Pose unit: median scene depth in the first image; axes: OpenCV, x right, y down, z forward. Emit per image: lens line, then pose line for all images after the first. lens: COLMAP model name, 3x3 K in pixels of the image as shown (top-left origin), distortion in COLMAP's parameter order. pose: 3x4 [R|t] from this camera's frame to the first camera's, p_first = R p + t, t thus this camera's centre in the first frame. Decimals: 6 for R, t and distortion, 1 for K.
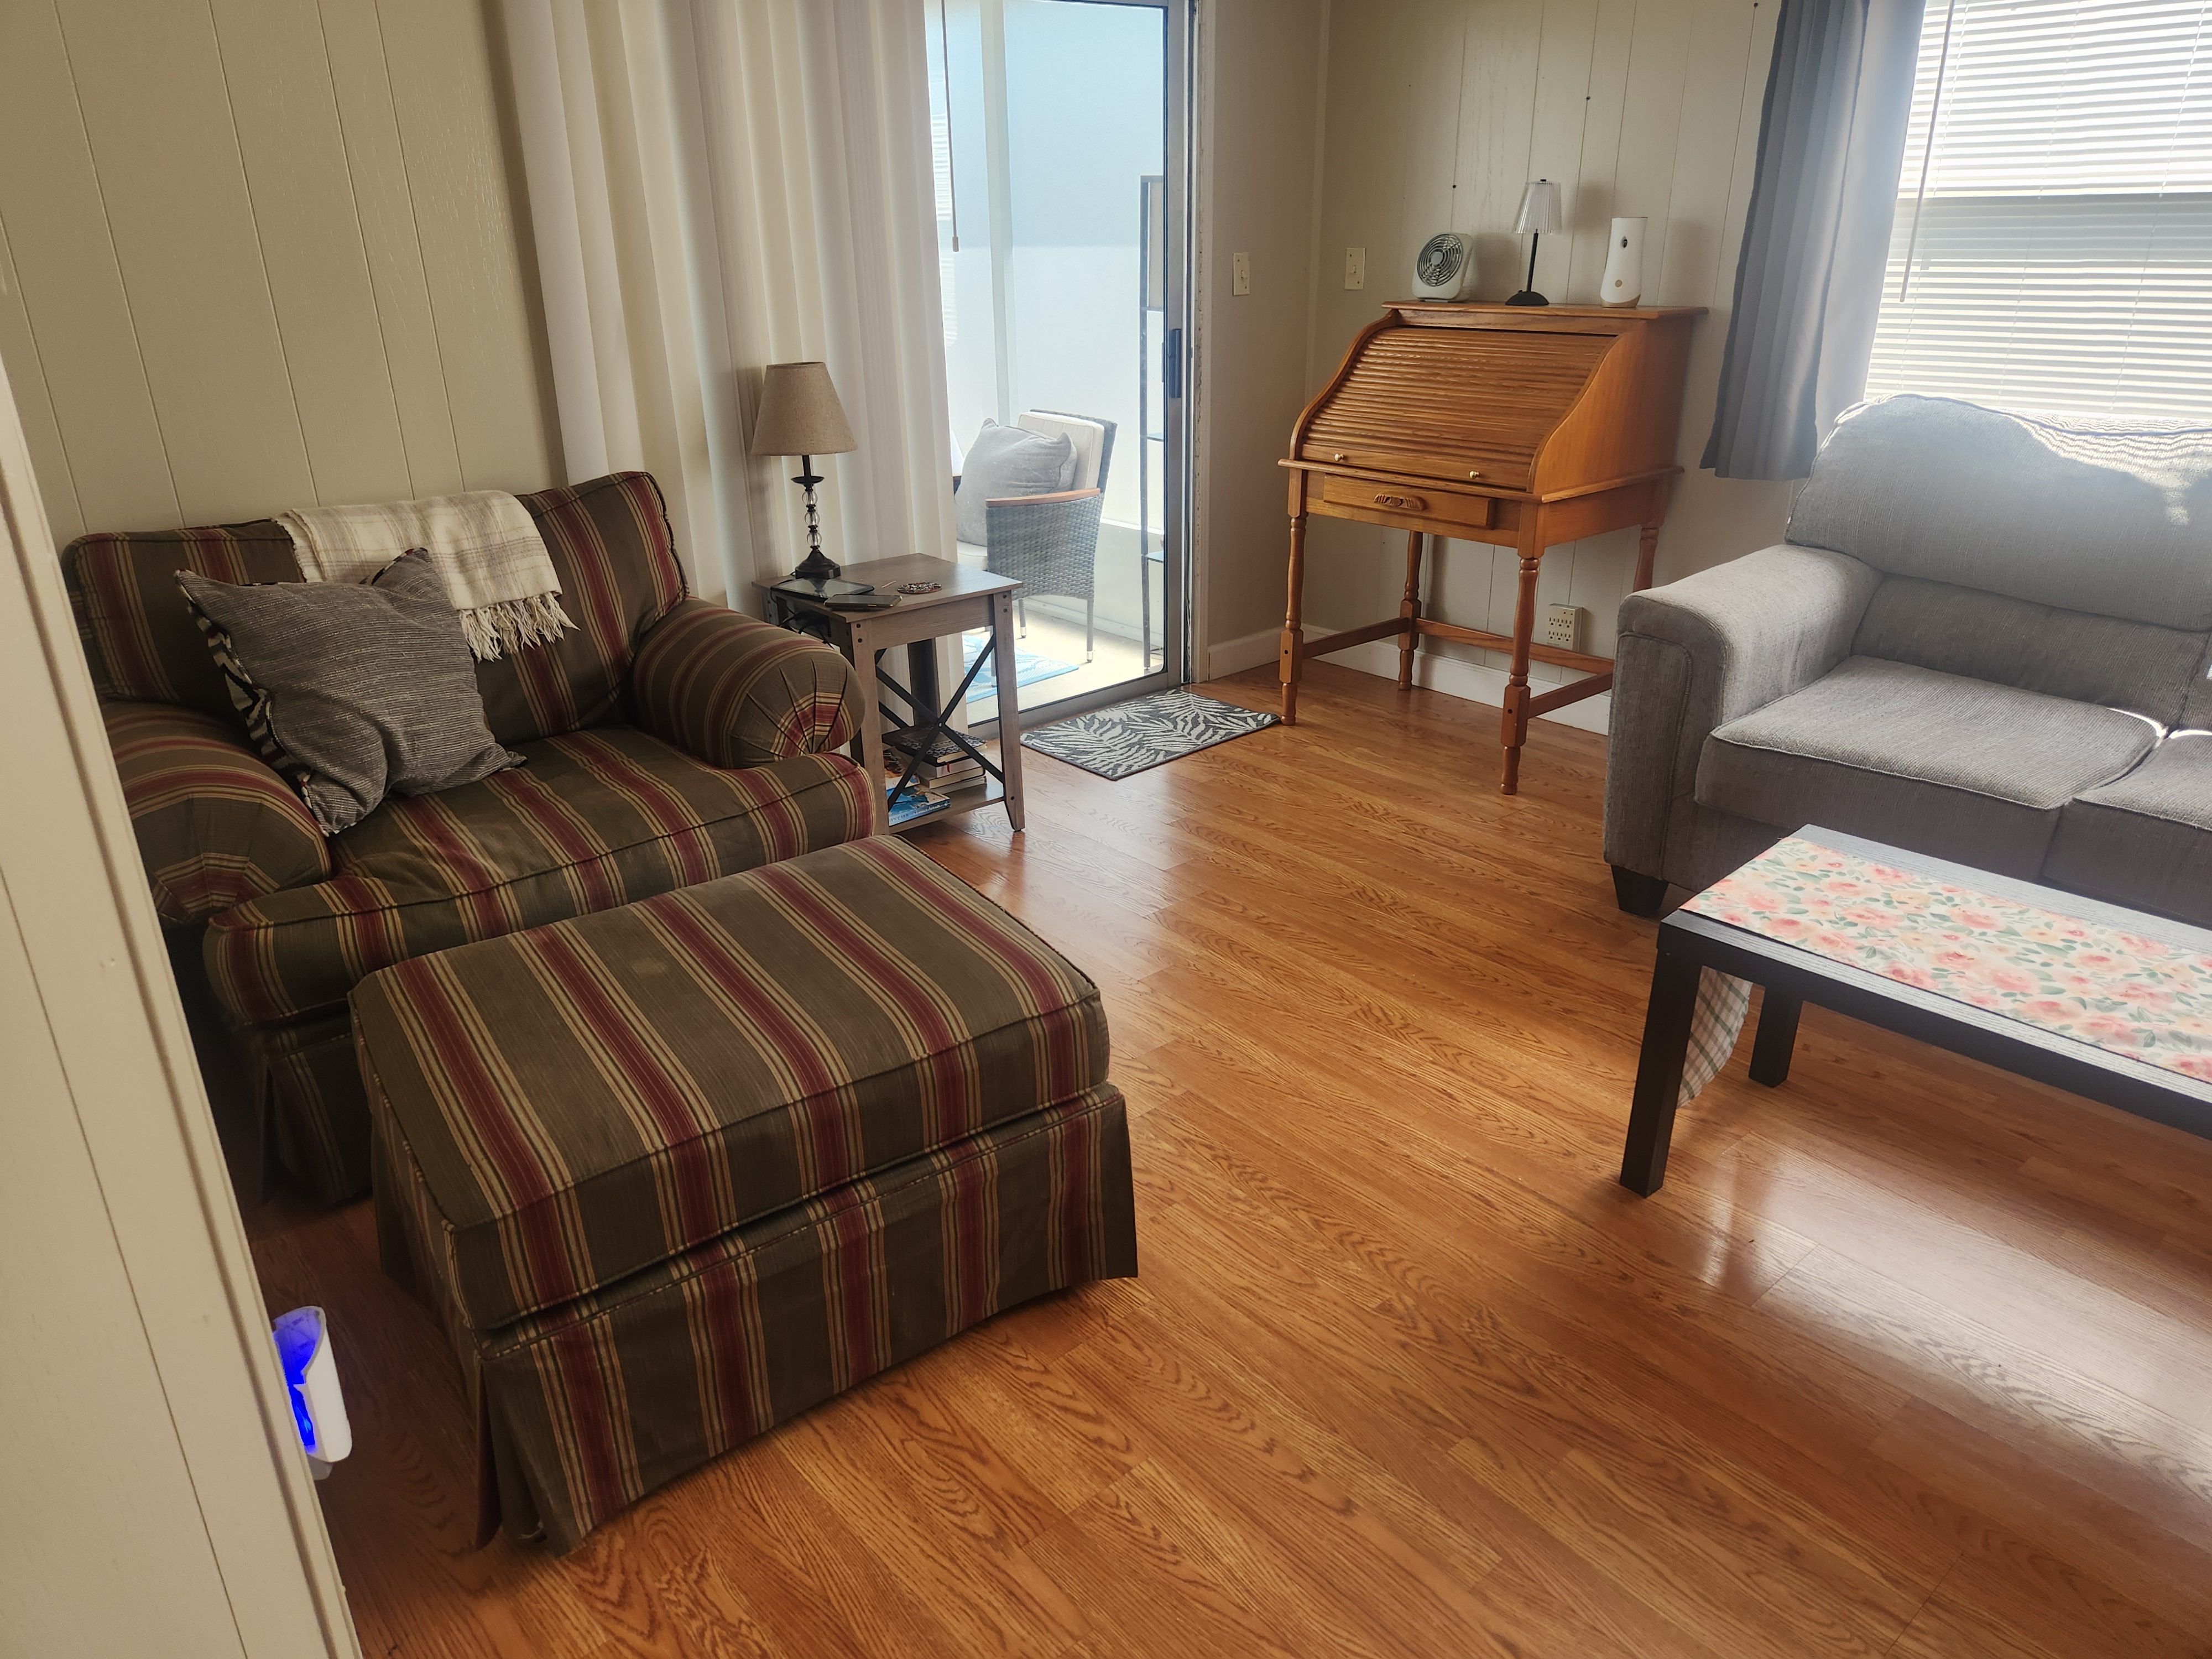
lens RADIAL K [[1488.7, 0, 1084.2], [0, 1488.7, 834.0], [0, 0, 1]] dist [0.065026, -0.057607]
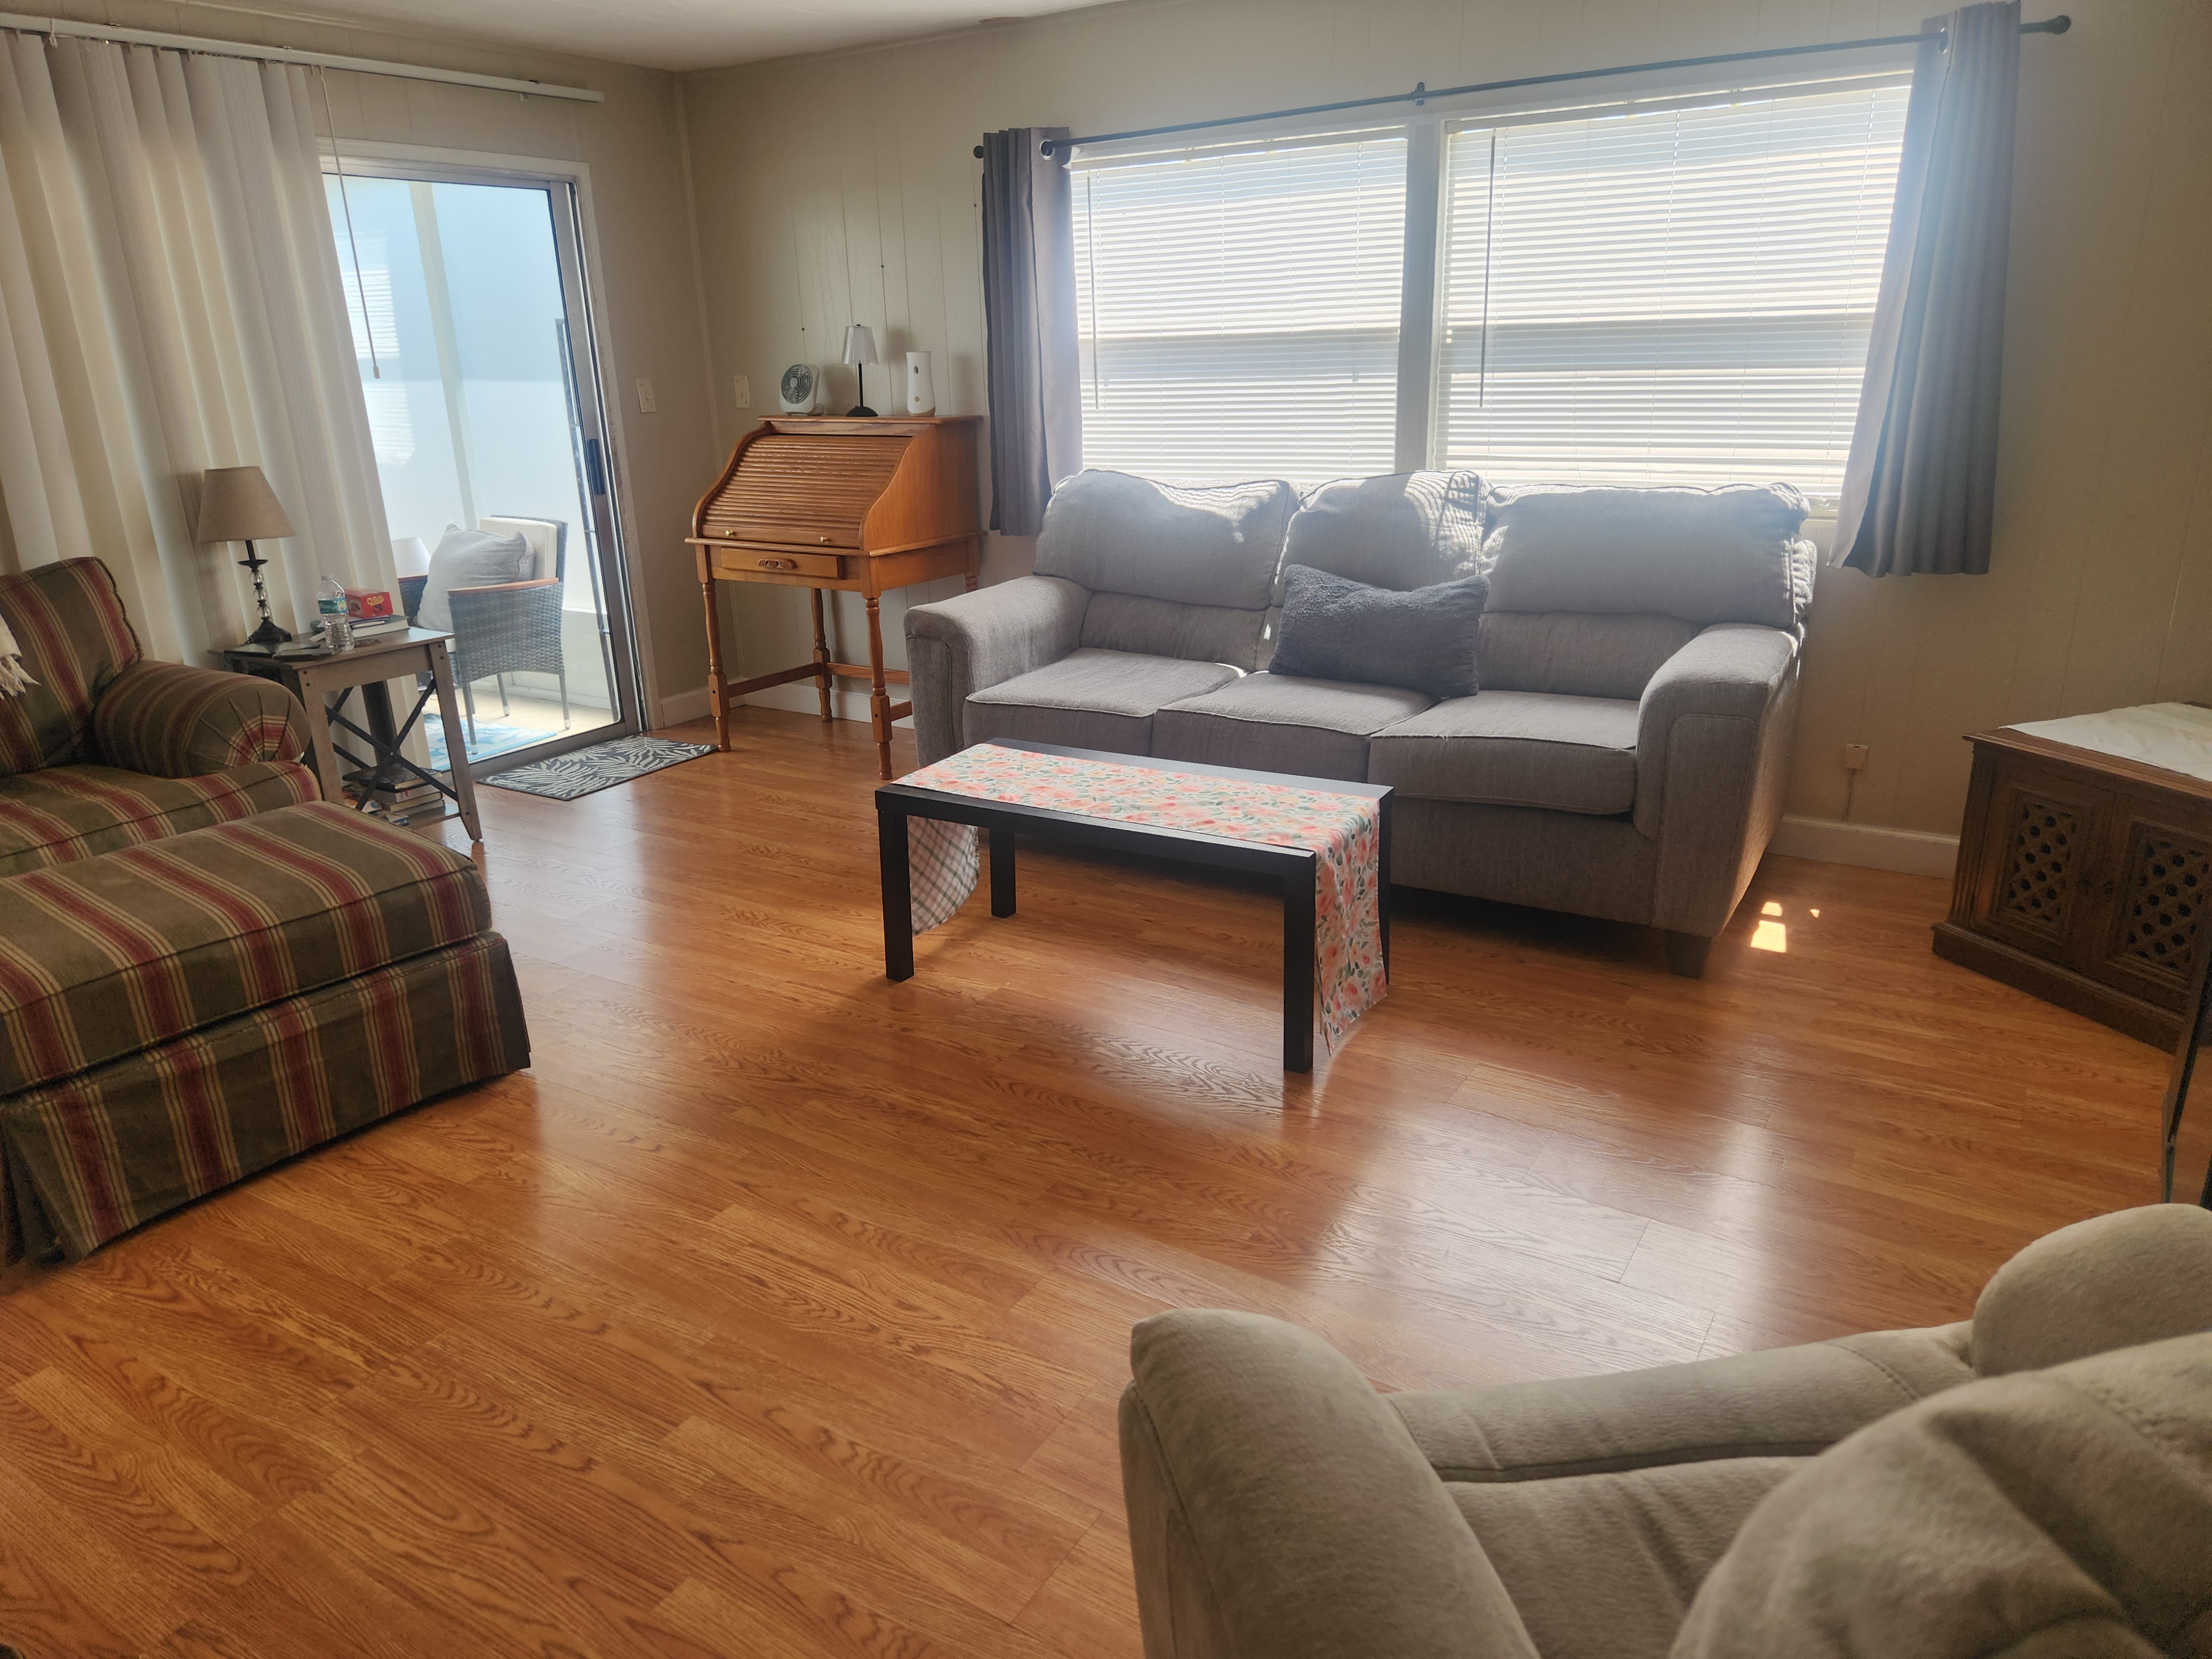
lens RADIAL K [[1488.7, 0, 1101.7], [0, 1488.7, 832.3], [0, 0, 1]] dist [0.065026, -0.057607]
pose [[0.955405, -0.098576, 0.278361, 0.123825], [0.121230, 0.990472, -0.065335, 0.161853], [-0.269268, 0.096167, 0.958252, -0.374570]]
